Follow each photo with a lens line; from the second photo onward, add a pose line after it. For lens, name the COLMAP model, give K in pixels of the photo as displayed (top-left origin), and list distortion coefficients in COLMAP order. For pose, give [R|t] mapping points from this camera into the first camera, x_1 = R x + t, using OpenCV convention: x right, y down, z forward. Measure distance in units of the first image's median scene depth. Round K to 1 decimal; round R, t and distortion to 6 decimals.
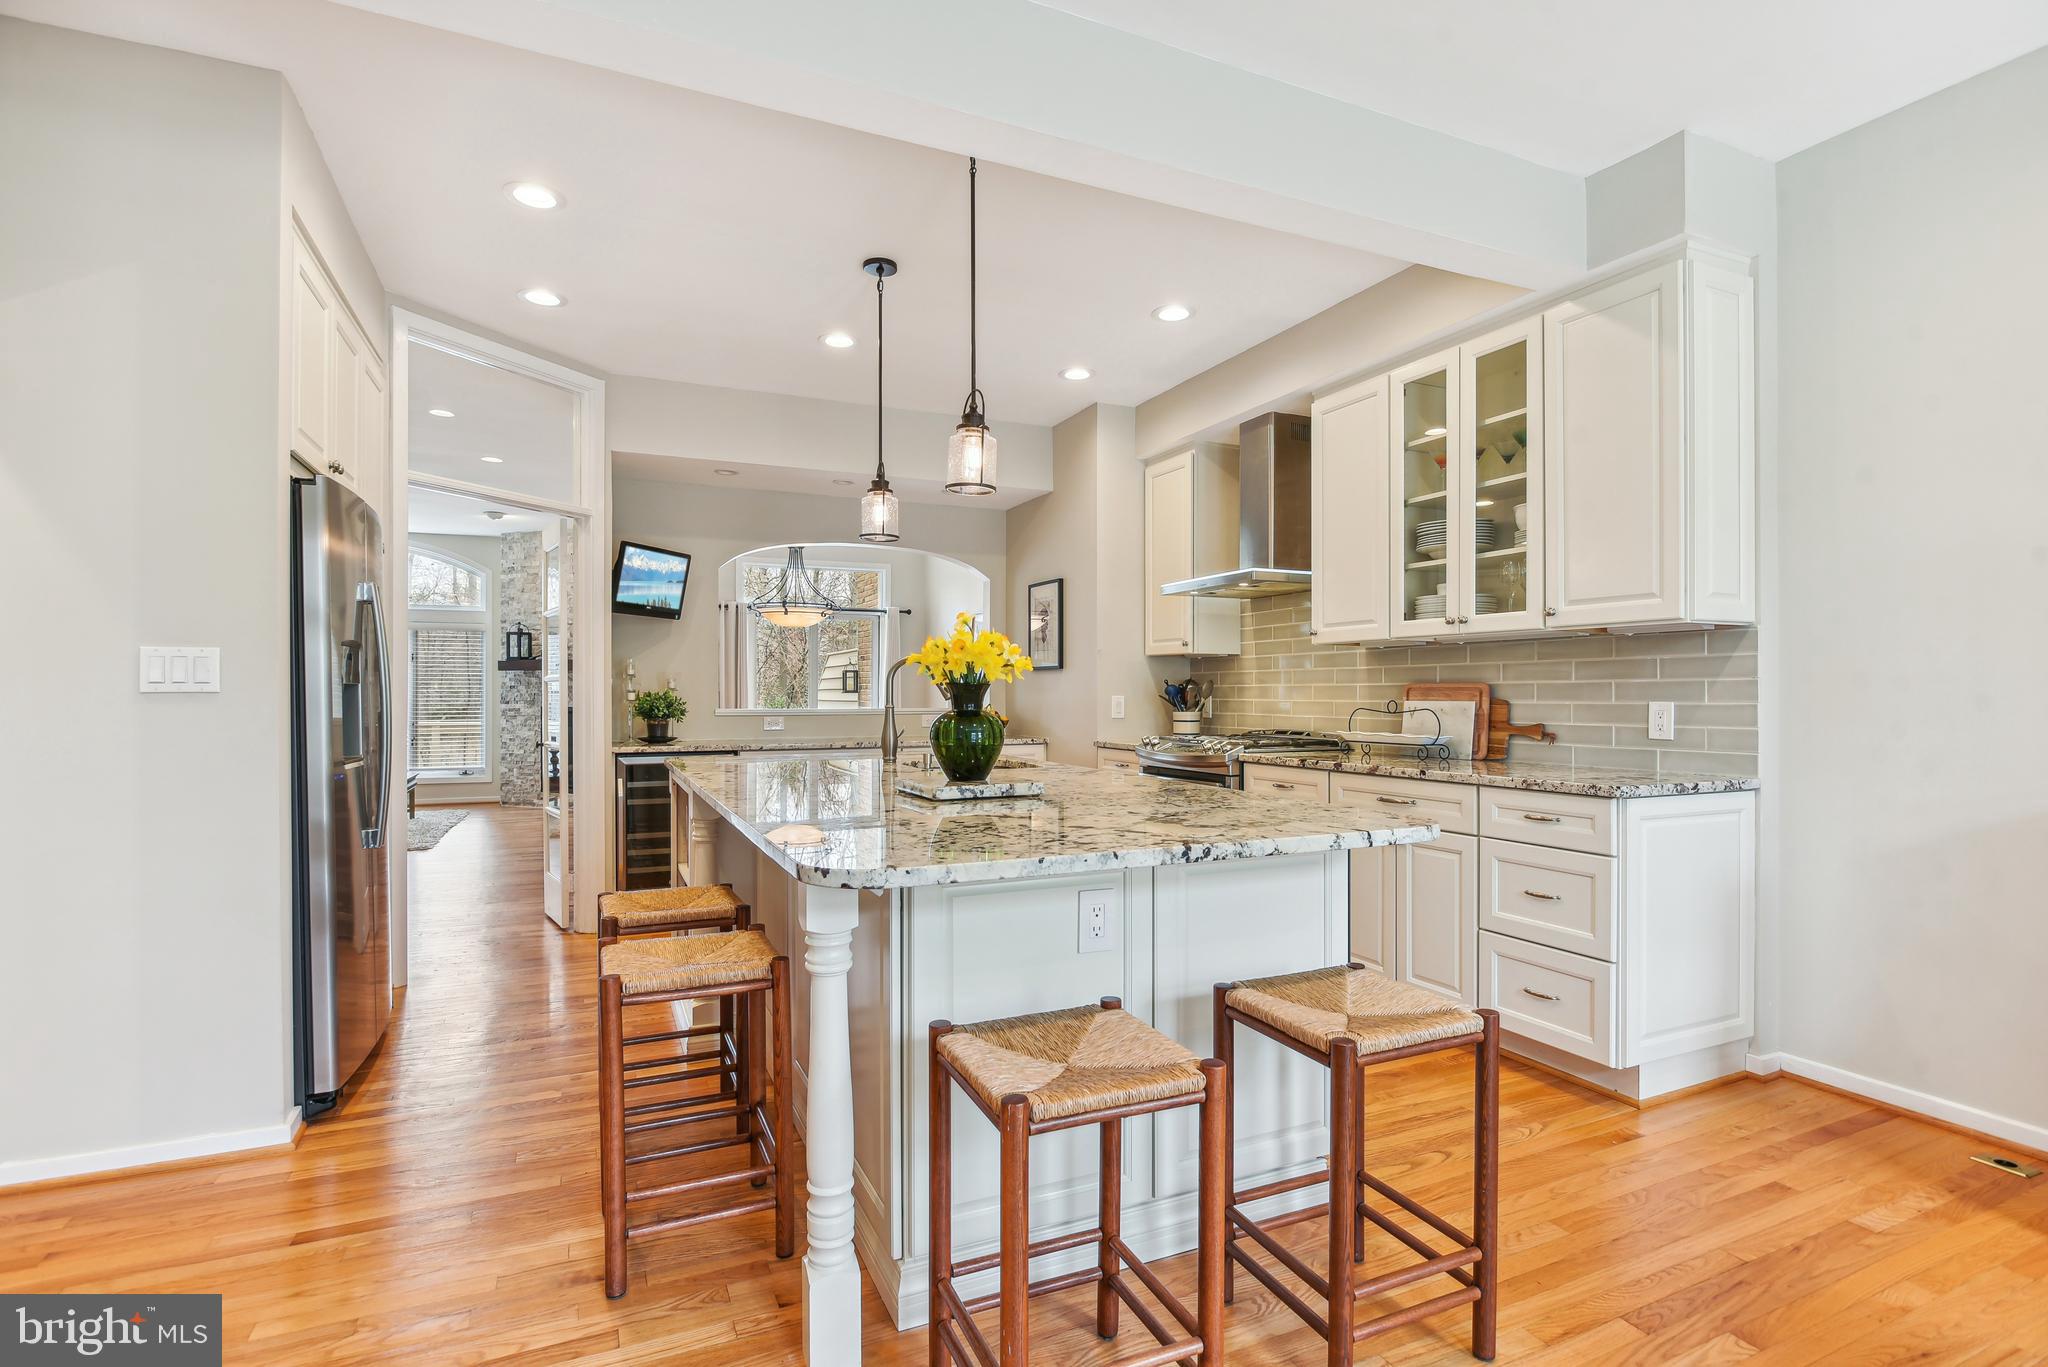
lens RADIAL K [[982.5, 0, 1025.6], [0, 982.5, 696.0], [0, 0, 1]] dist [-0.013645, -0.000187]
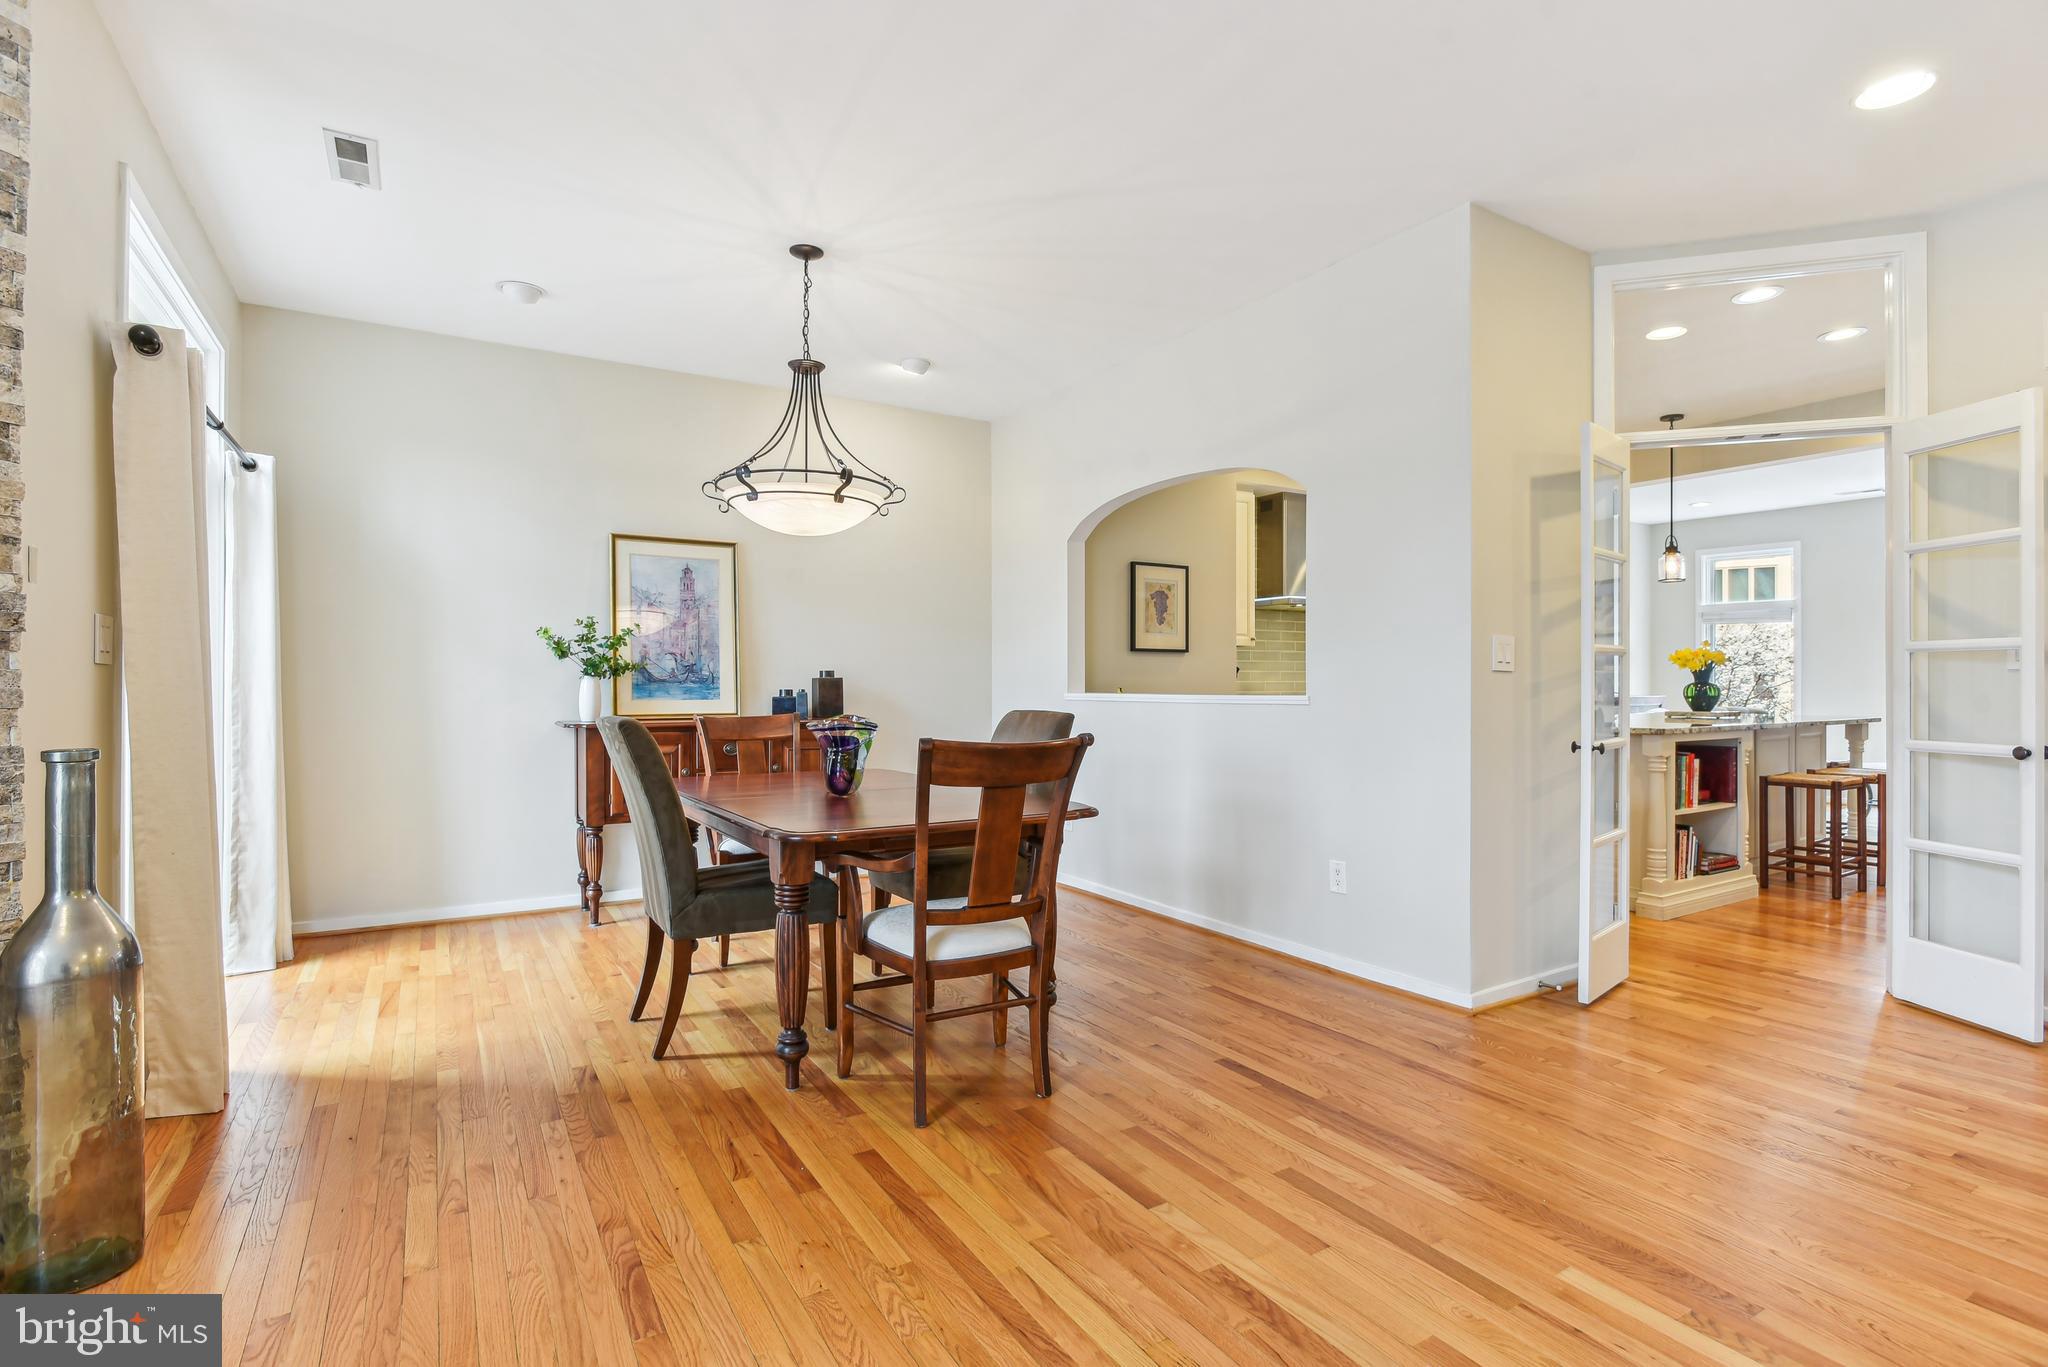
lens RADIAL K [[976.0, 0, 1024.0], [0, 976.0, 683.5], [0, 0, 1]] dist [-0.011958, 0.000285]
pose [[-0.119506, -0.002122, 0.992831, -1.500618], [0.005578, 0.999980, 0.002809, 0.003819], [-0.992818, 0.005874, -0.119492, 2.000528]]
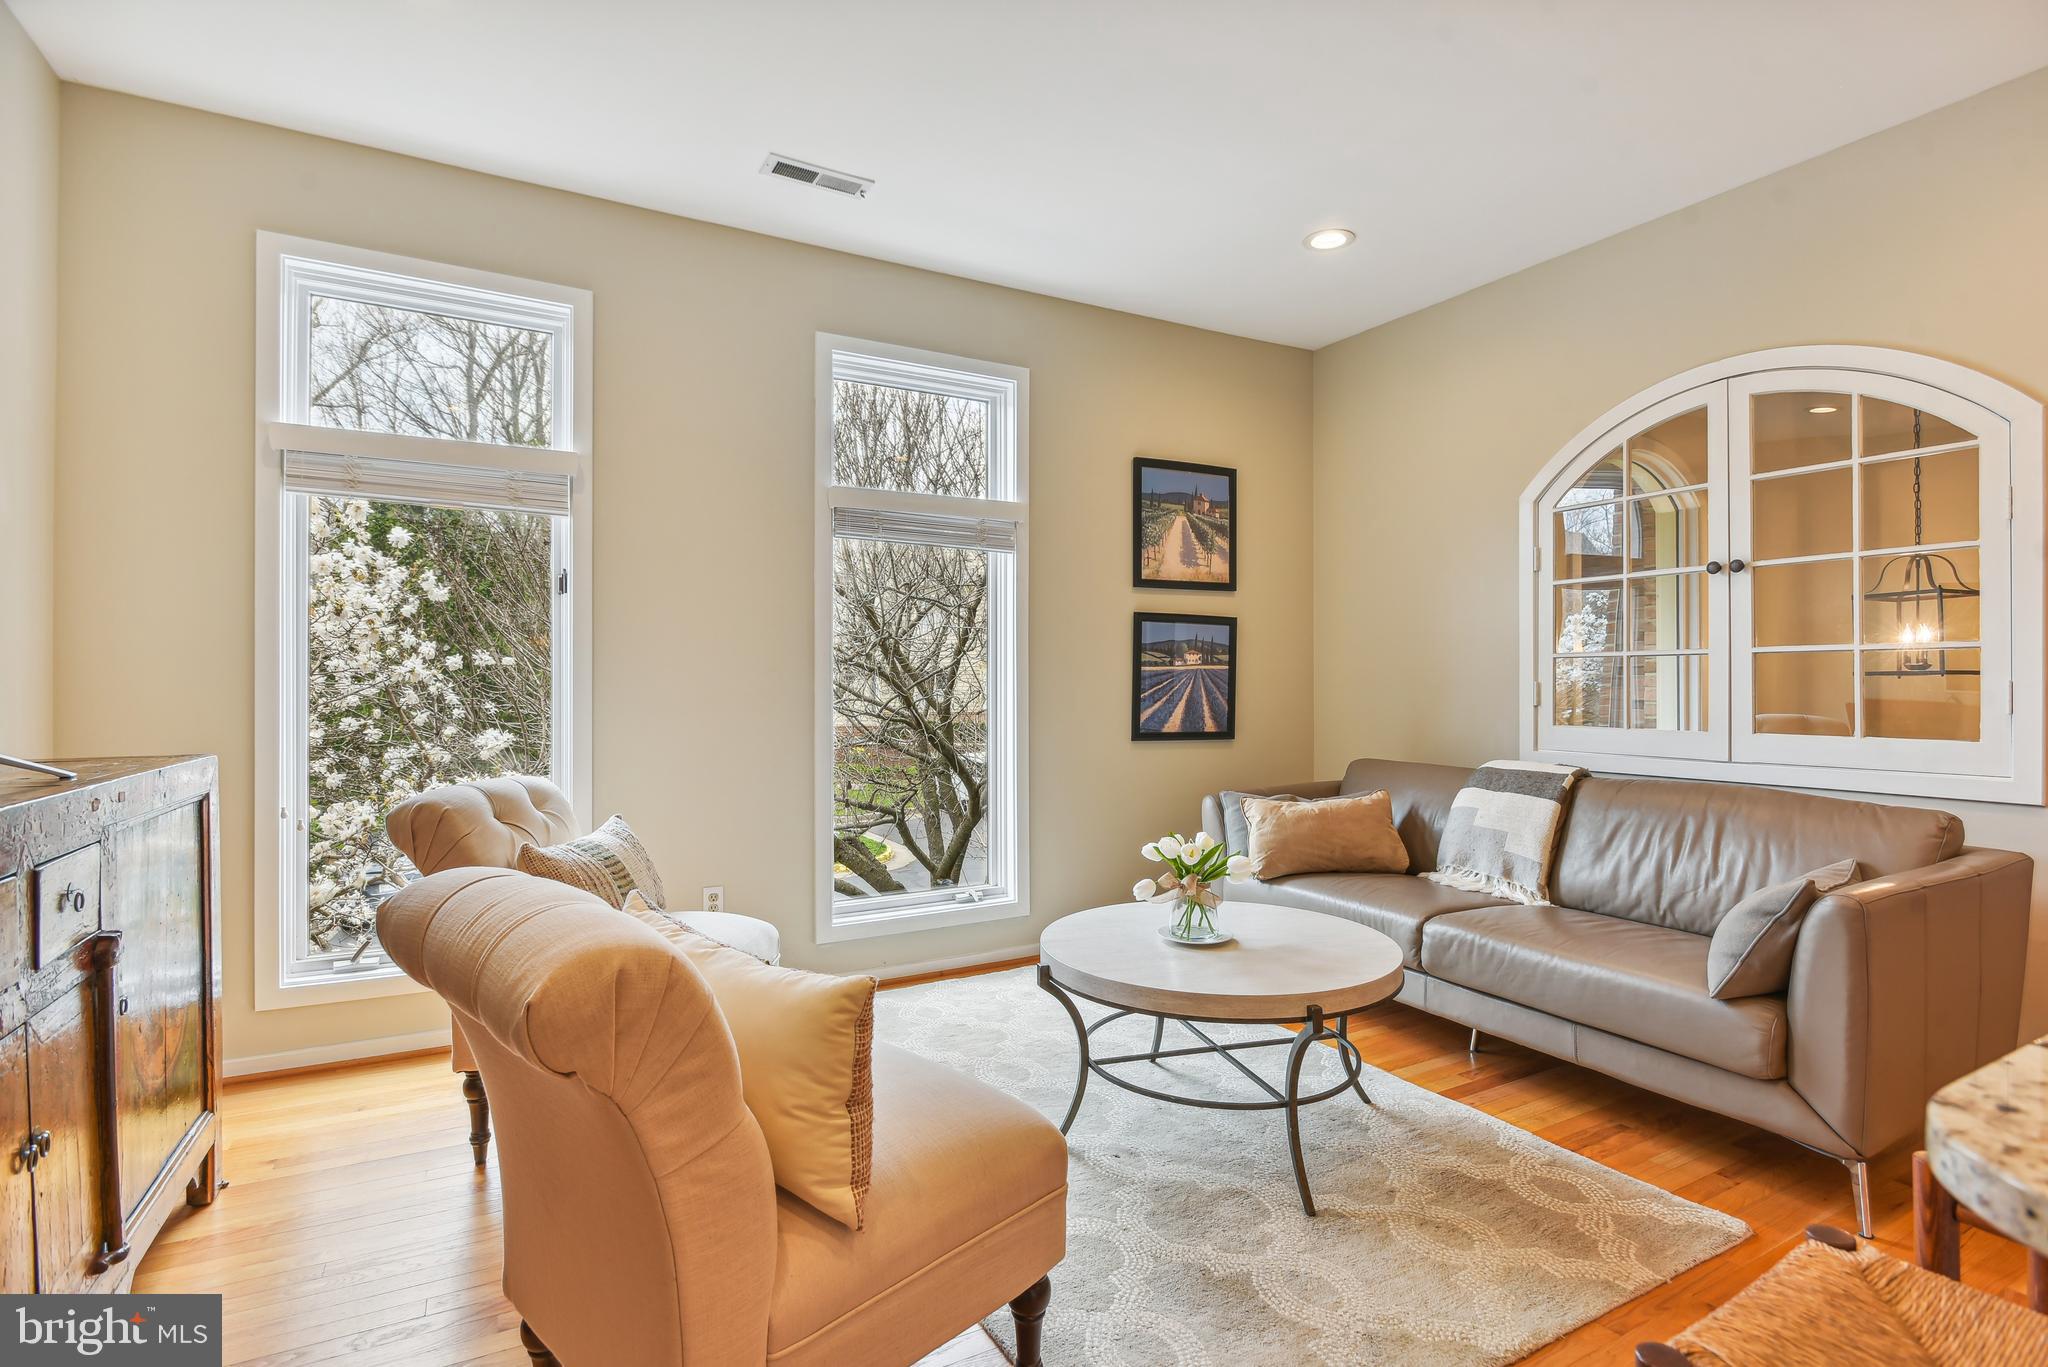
lens RADIAL K [[976.0, 0, 1024.0], [0, 976.0, 683.5], [0, 0, 1]] dist [-0.011958, 0.000285]
pose [[-0.996937, -0.000237, -0.078208, 0.361275], [-0.000725, 0.999980, 0.006220, 0.006296], [0.078205, 0.006258, -0.996918, 0.667959]]
